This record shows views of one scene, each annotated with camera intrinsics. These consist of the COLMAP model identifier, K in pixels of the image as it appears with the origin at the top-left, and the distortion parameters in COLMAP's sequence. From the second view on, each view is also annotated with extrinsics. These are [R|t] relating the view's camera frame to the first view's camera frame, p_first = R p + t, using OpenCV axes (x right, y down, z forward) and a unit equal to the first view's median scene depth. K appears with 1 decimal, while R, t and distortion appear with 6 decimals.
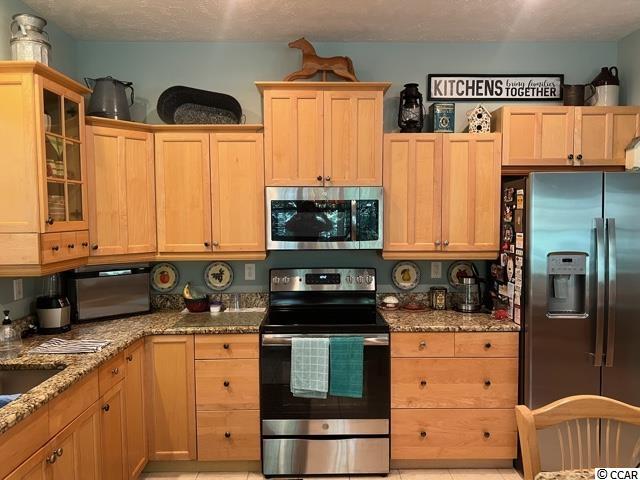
lens RADIAL K [[478.6, 0, 315.3], [0, 478.6, 241.1], [0, 0, 1]] dist [0.042487, -0.039712]
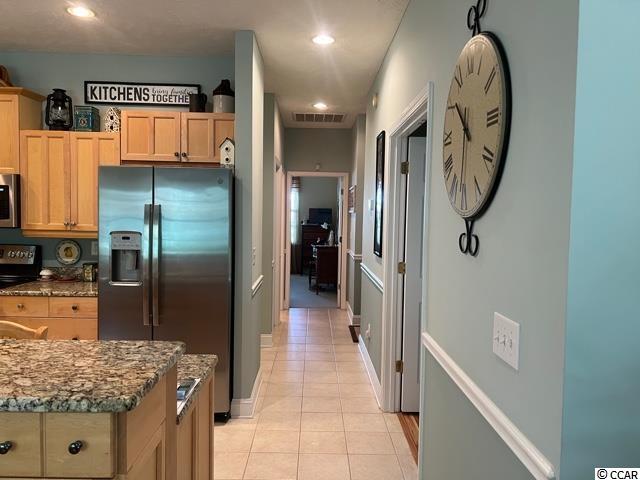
lens RADIAL K [[478.6, 0, 314.1], [0, 478.6, 238.9], [0, 0, 1]] dist [0.042487, -0.039712]
pose [[0.999472, 0.025834, -0.019687, 0.845412], [-0.025820, 0.999666, 0.000935, 0.023188], [0.019704, -0.000426, 0.999806, -0.170910]]
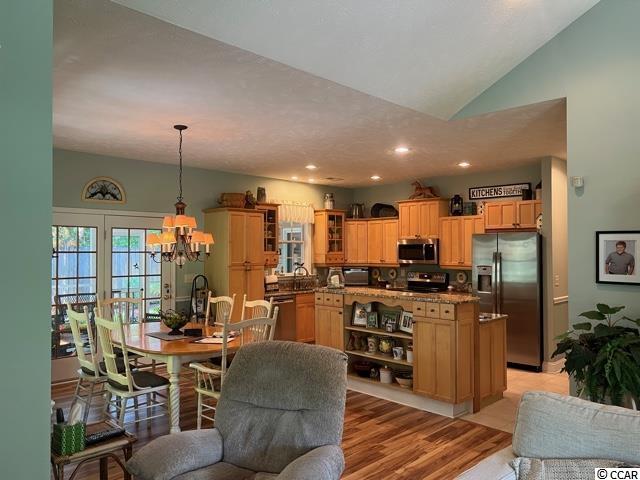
lens RADIAL K [[478.6, 0, 319.7], [0, 478.6, 241.0], [0, 0, 1]] dist [0.042487, -0.039712]
pose [[0.683021, -0.008364, -0.730351, 1.431223], [-0.043312, 0.997711, -0.051931, 0.049065], [0.729114, 0.067103, 0.681095, -1.053280]]
